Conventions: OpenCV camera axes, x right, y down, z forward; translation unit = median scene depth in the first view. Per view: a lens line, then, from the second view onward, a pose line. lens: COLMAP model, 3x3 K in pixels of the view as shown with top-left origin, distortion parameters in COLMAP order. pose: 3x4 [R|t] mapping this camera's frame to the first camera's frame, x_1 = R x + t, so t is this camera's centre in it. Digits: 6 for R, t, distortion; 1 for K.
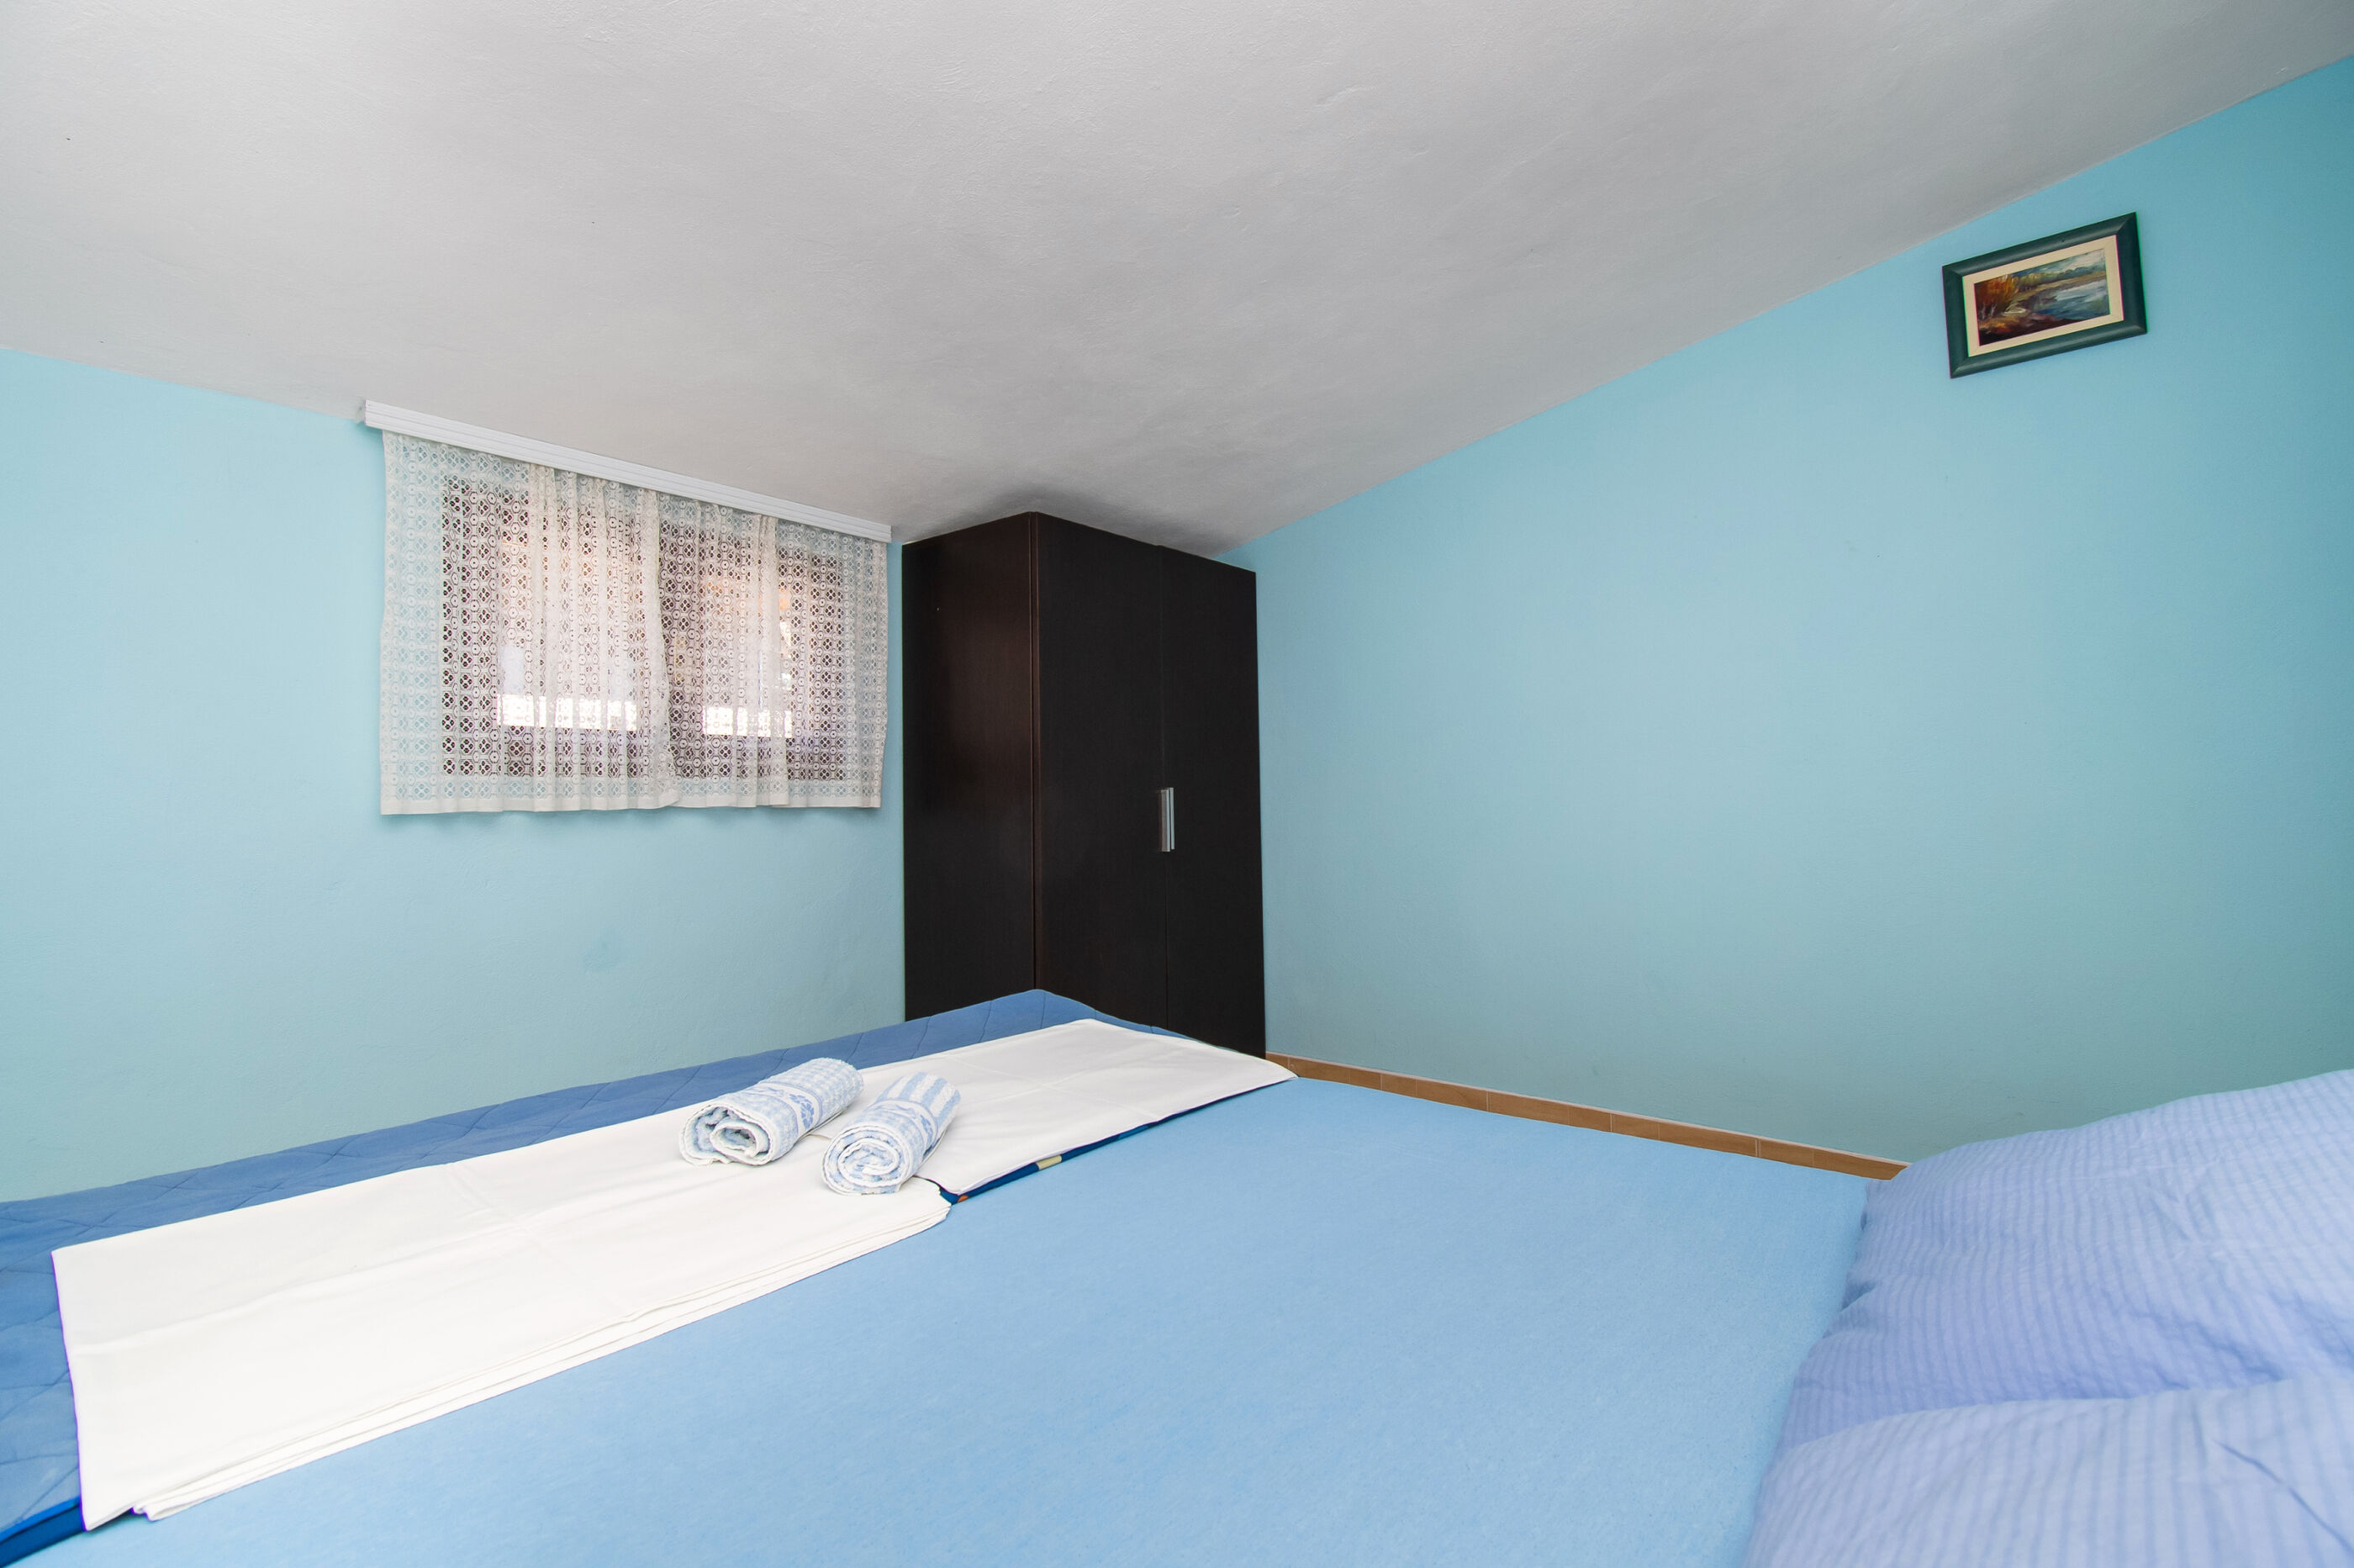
lens RADIAL K [[1041.9, 0, 1177.3], [0, 1041.9, 780.1], [0, 0, 1]] dist [0.009342, -0.017050]
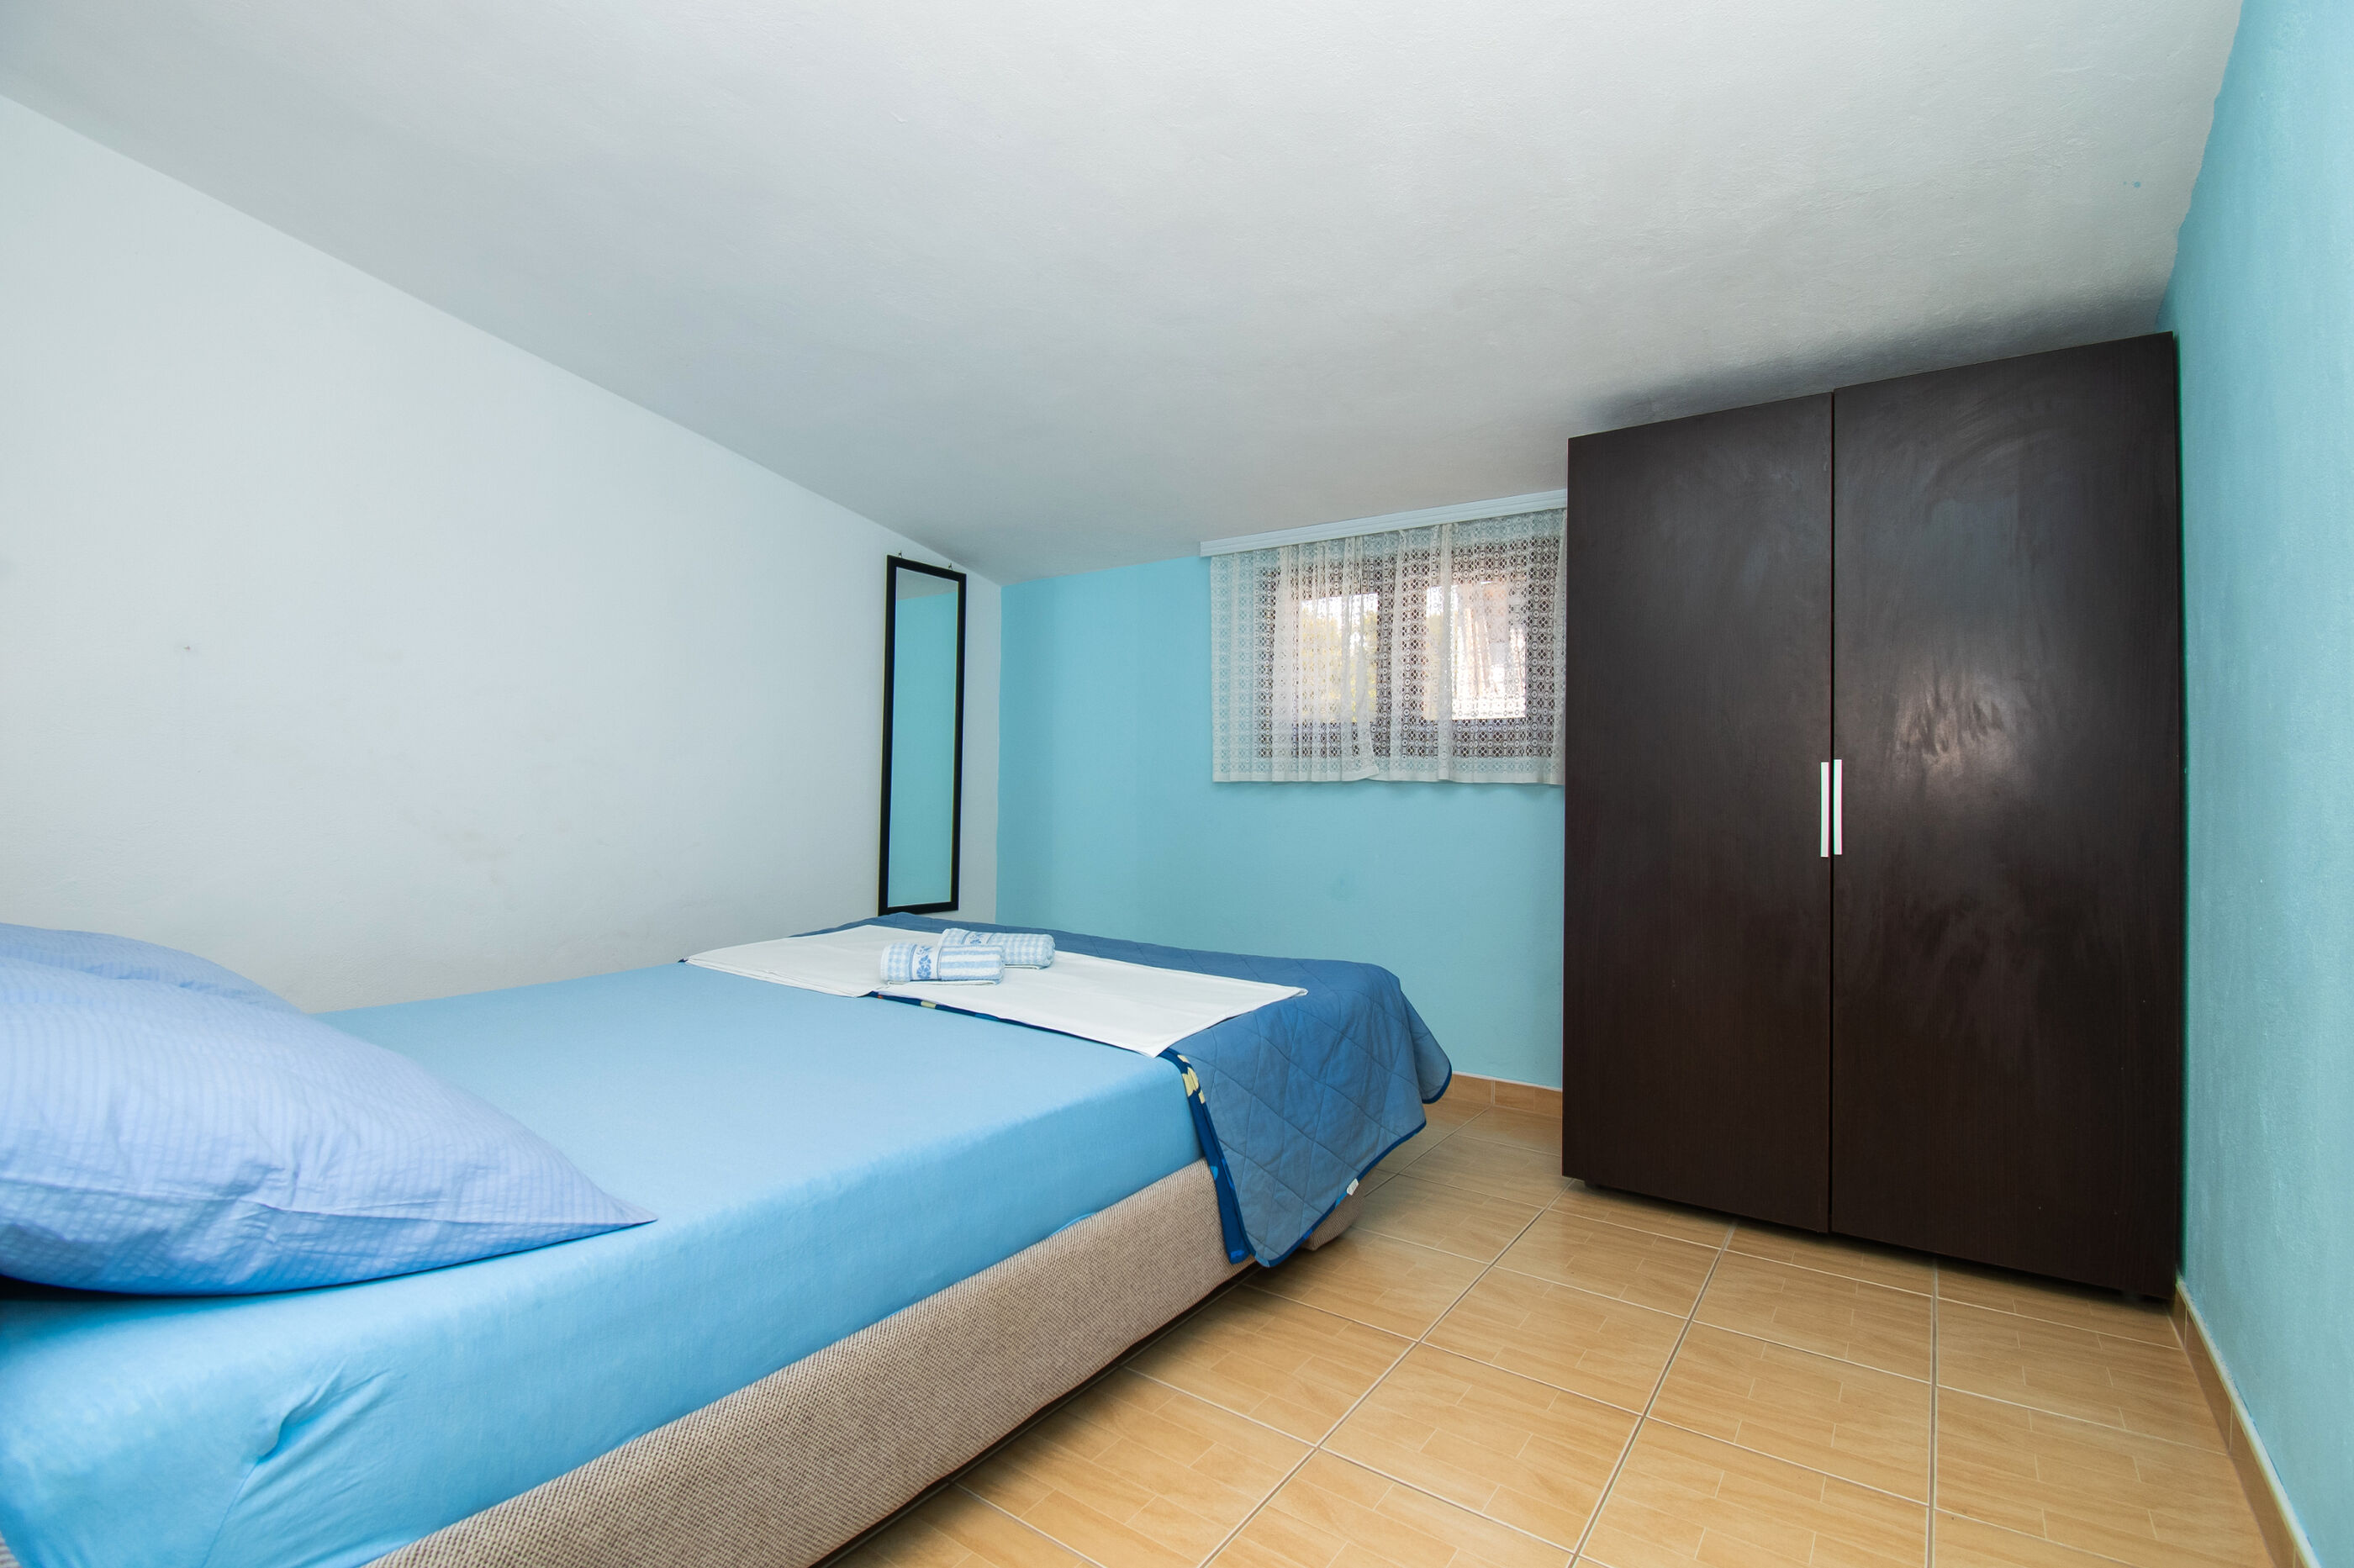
lens RADIAL K [[1041.9, 0, 1187.1], [0, 1041.9, 779.1], [0, 0, 1]] dist [0.009342, -0.017050]
pose [[0.105155, 0.001480, -0.994455, 0.738390], [0.005447, 0.999983, 0.002064, 0.020329], [0.994441, -0.005633, 0.105146, 0.633051]]
